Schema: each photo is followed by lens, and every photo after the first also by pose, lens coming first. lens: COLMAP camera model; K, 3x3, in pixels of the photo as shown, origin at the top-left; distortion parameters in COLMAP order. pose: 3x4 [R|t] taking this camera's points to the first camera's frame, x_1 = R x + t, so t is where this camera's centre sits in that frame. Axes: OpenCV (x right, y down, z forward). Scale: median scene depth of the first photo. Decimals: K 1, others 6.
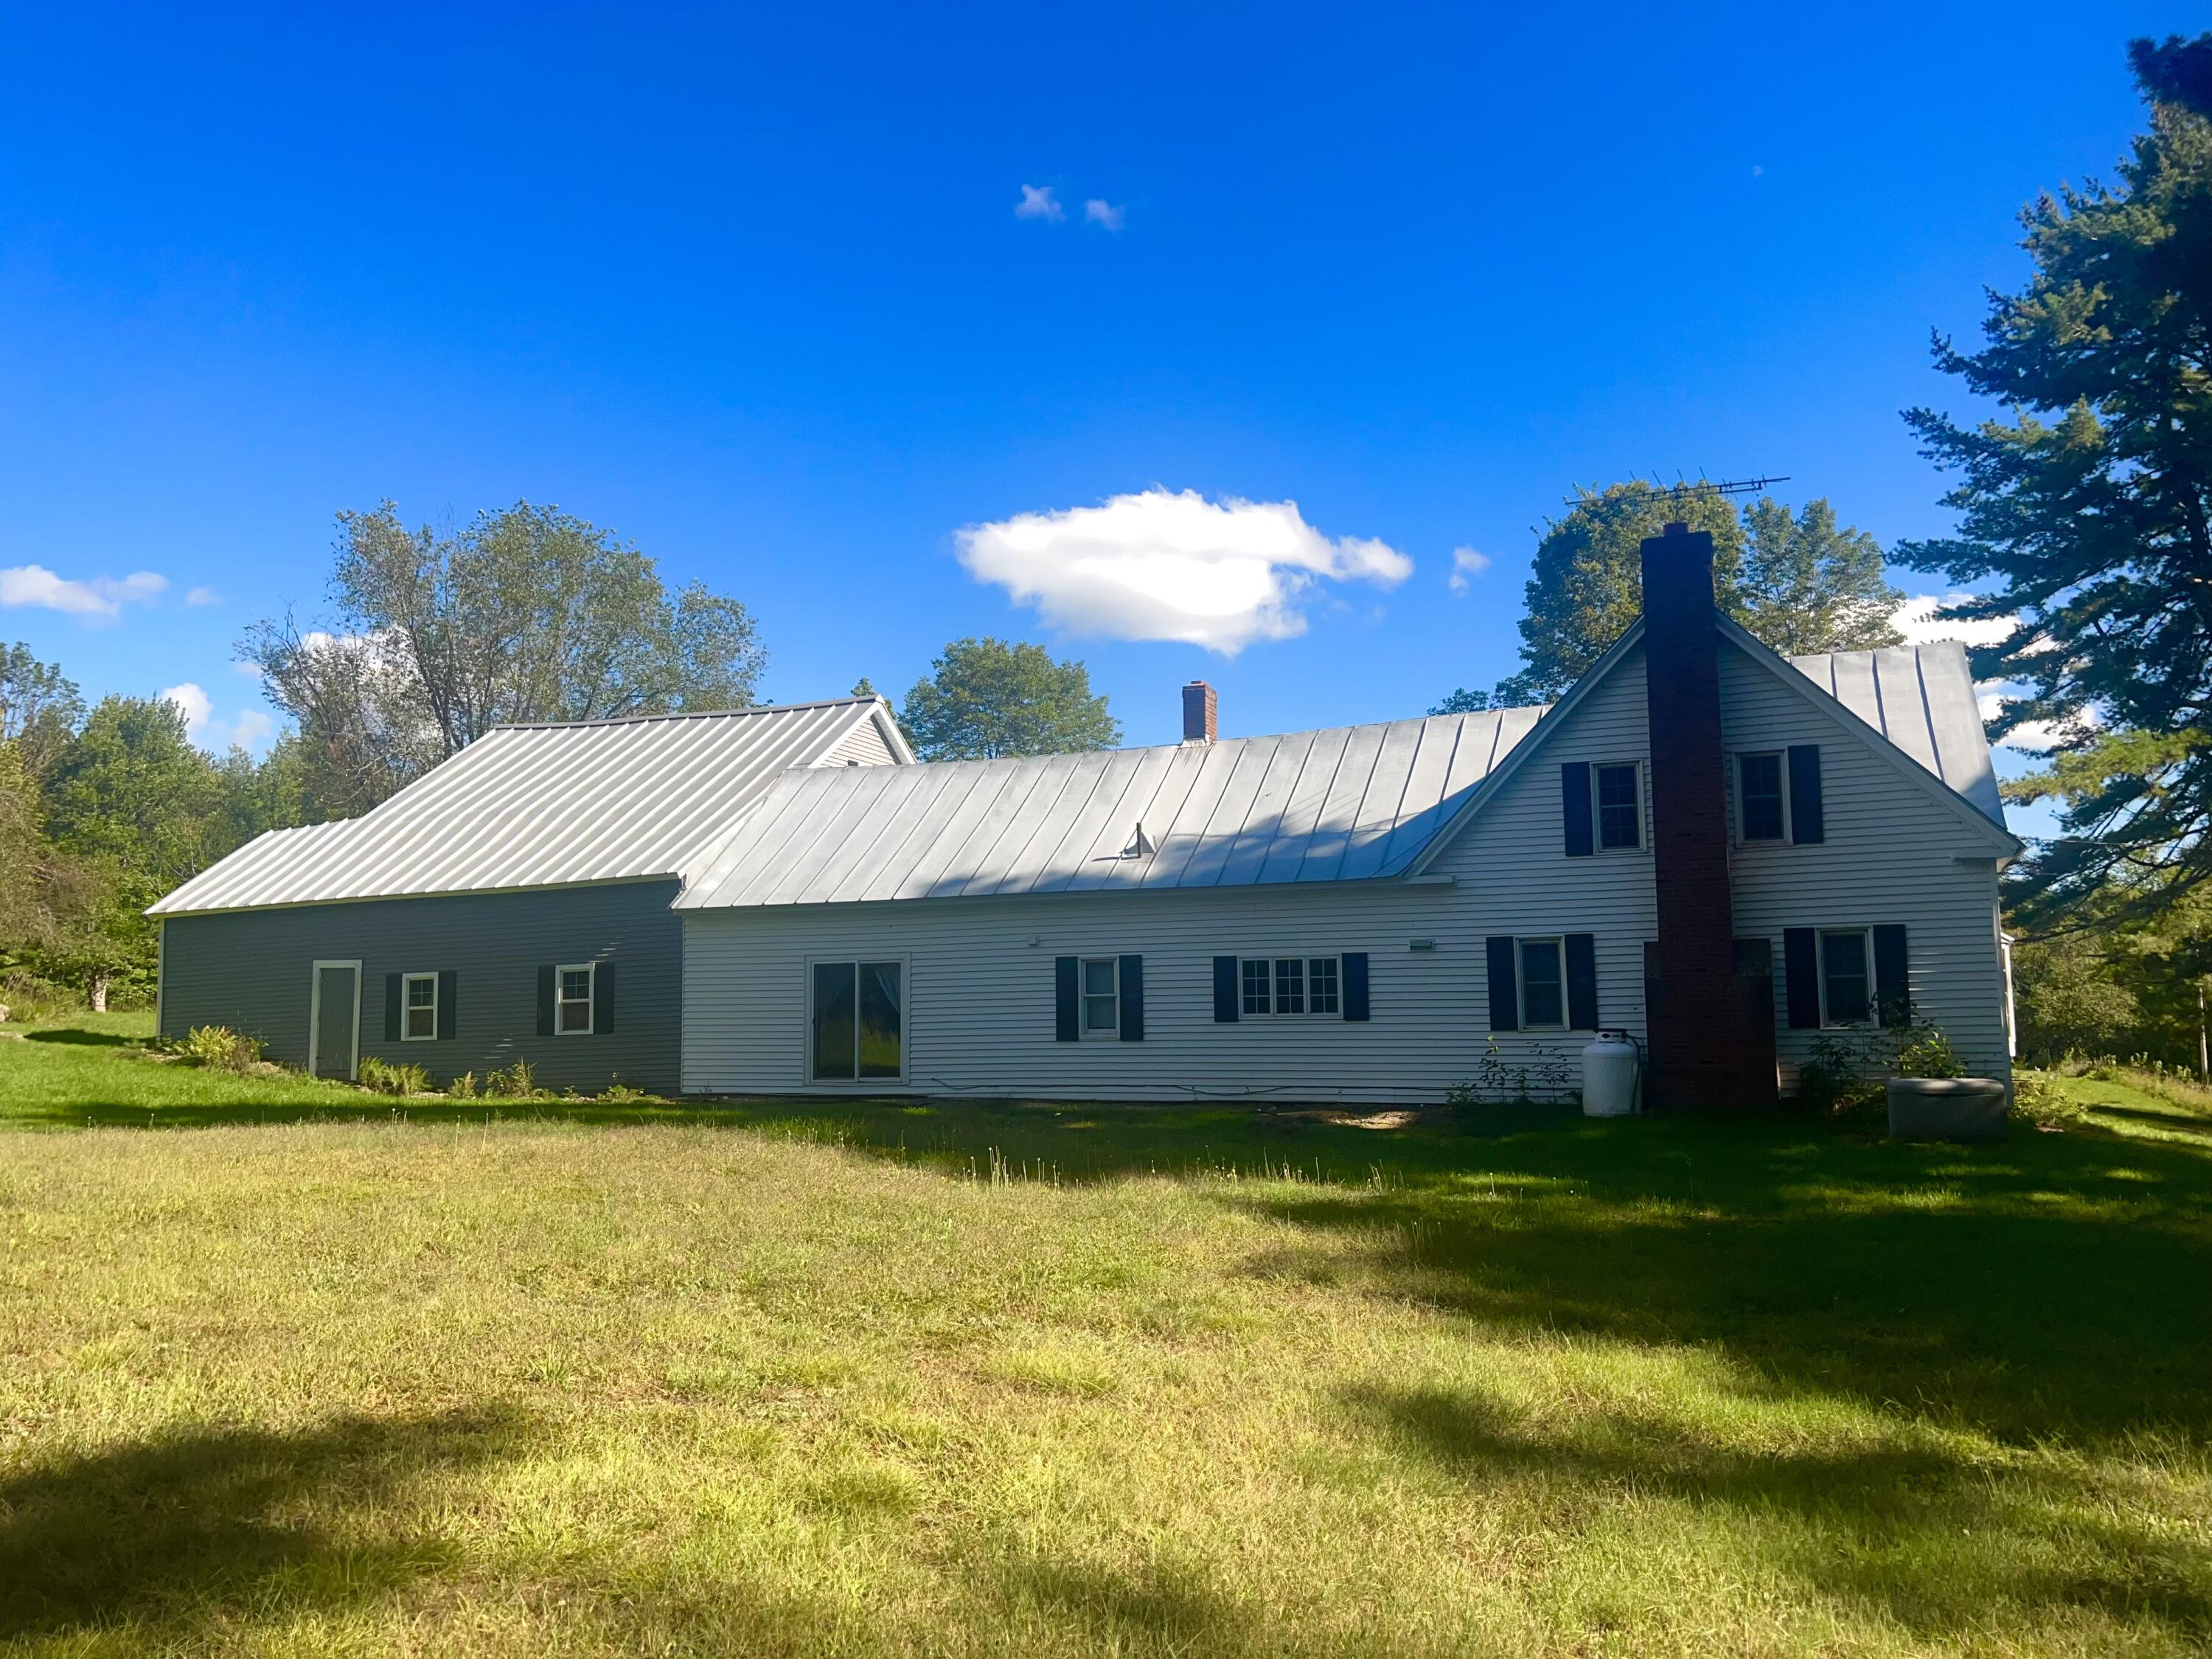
lens RADIAL K [[1671.4, 0, 1097.2], [0, 1671.4, 822.1], [0, 0, 1]] dist [0.039138, -0.034730]
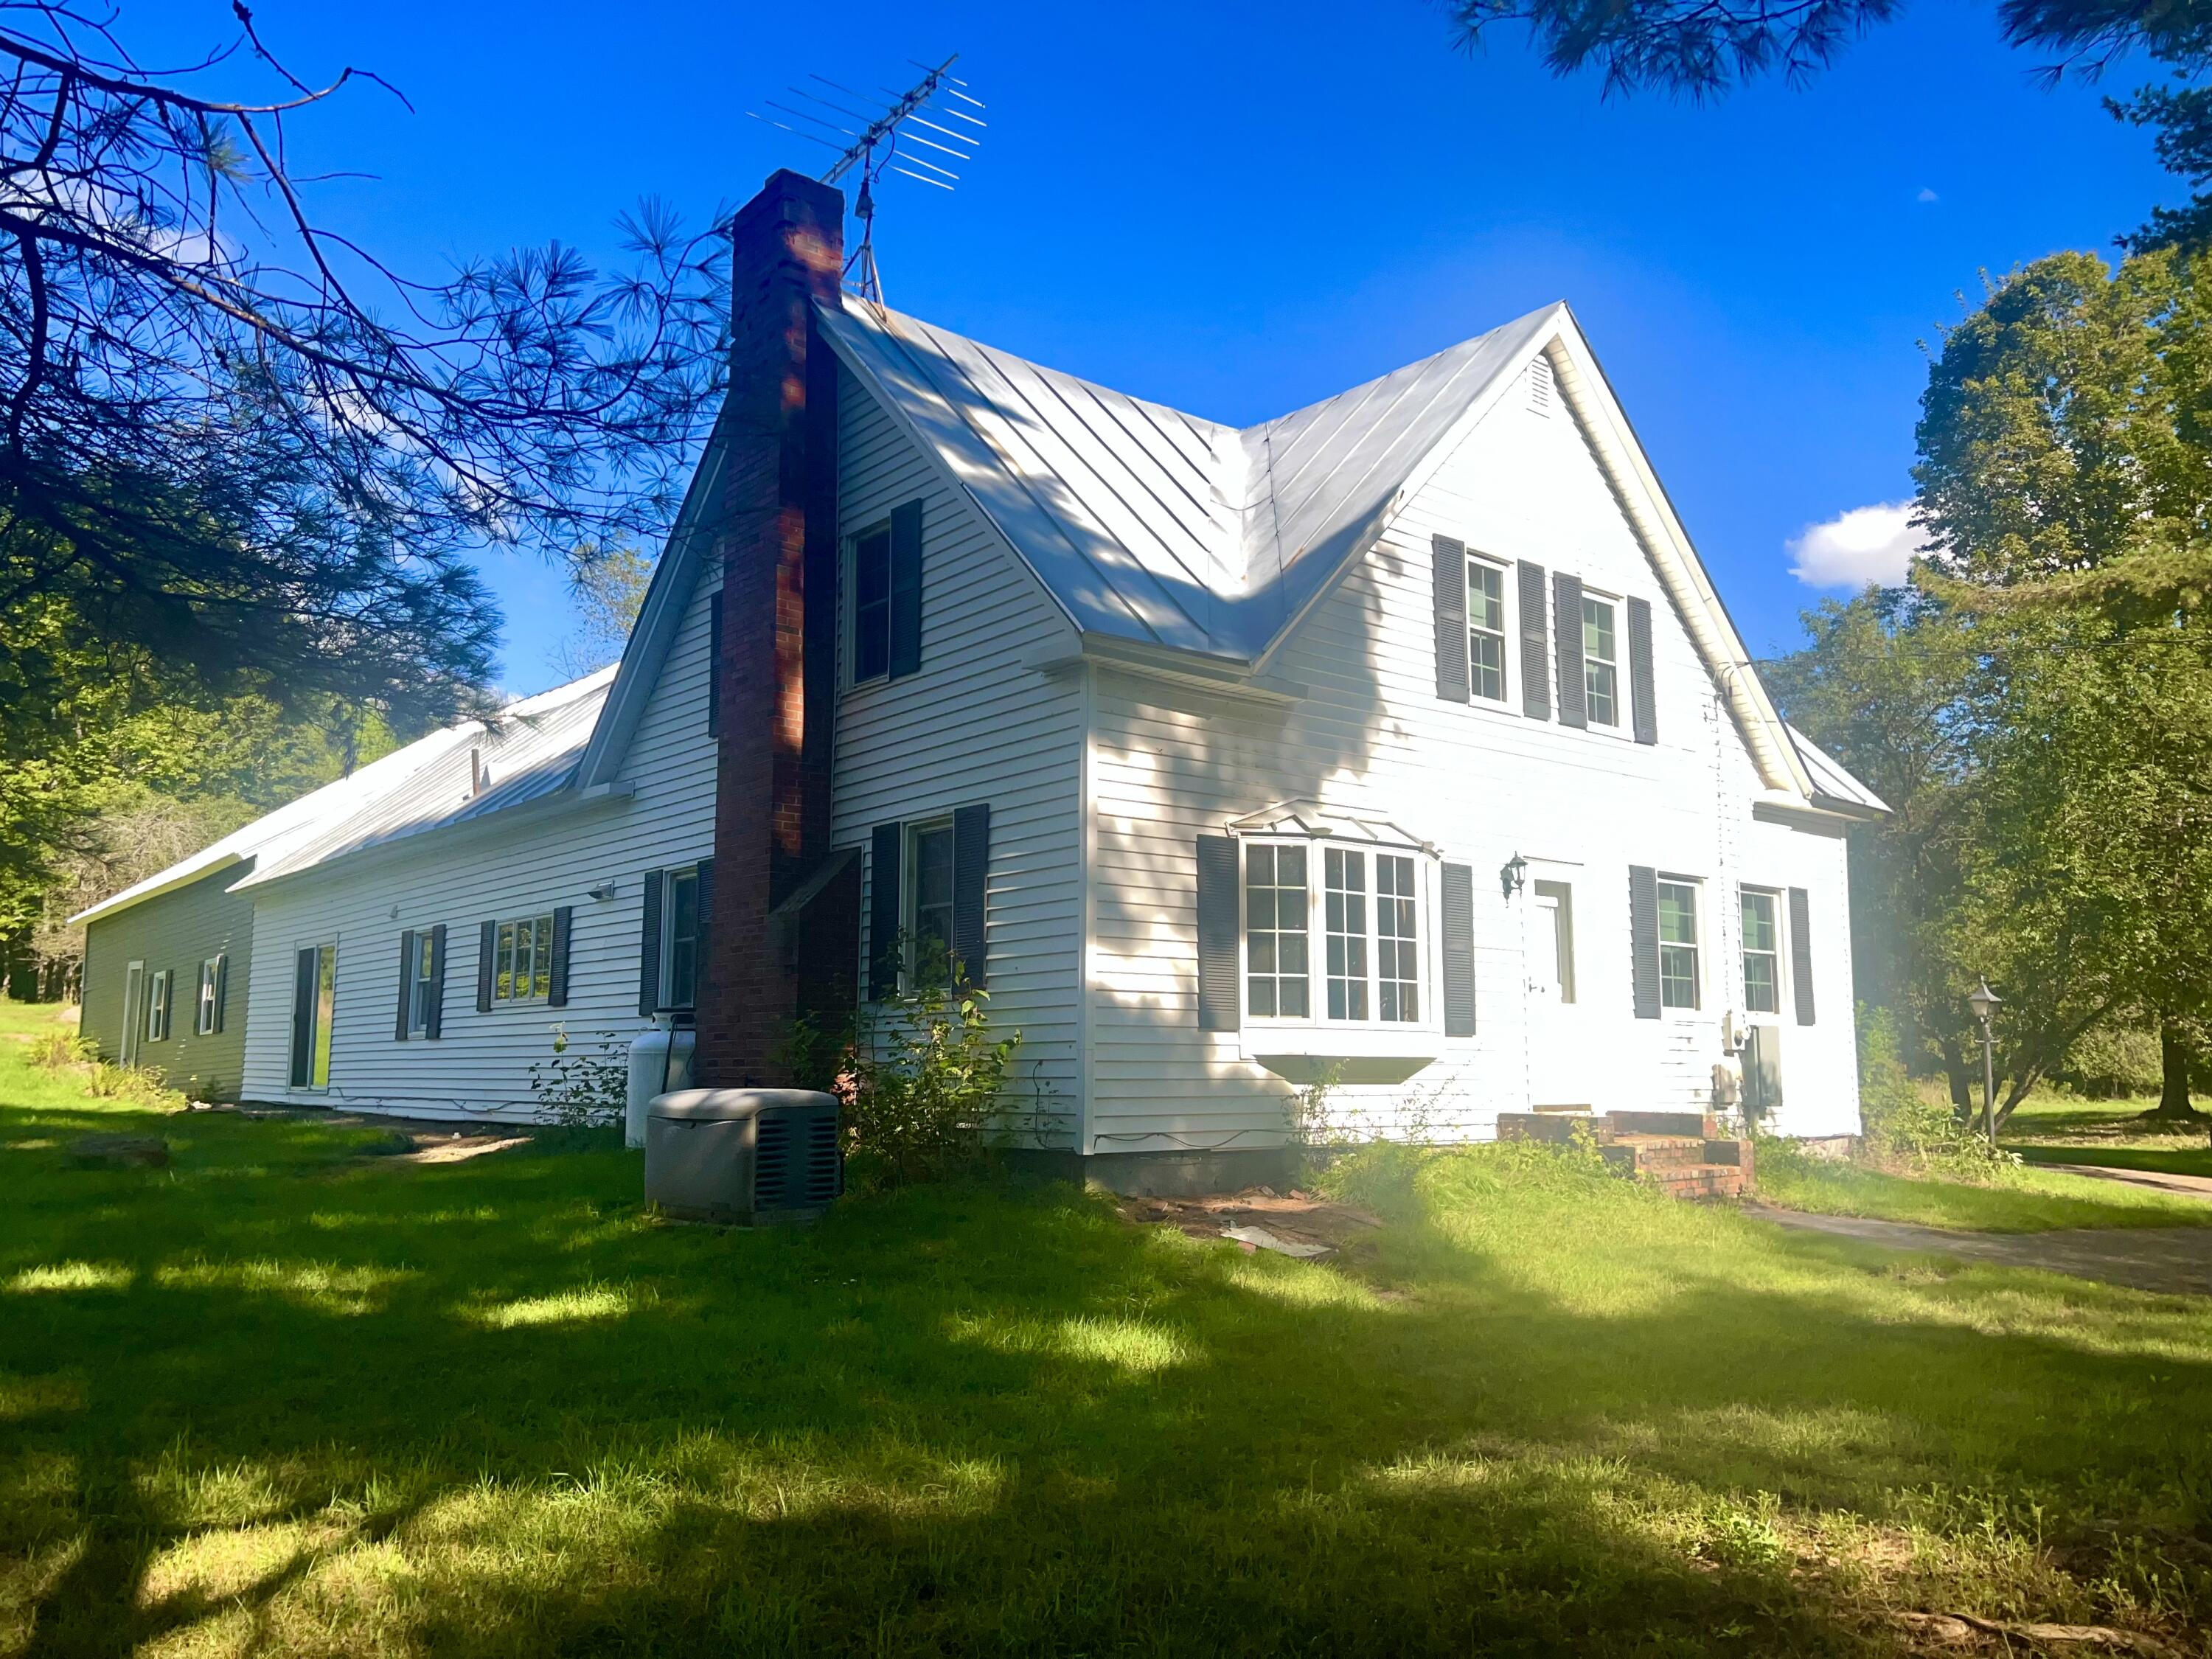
lens RADIAL K [[1671.4, 0, 1097.2], [0, 1671.4, 822.1], [0, 0, 1]] dist [0.039138, -0.034730]
pose [[0.902099, -0.062485, -0.426982, 0.714095], [0.061785, 0.997969, -0.015507, 0.074373], [0.427084, -0.012393, 0.904127, 0.517312]]
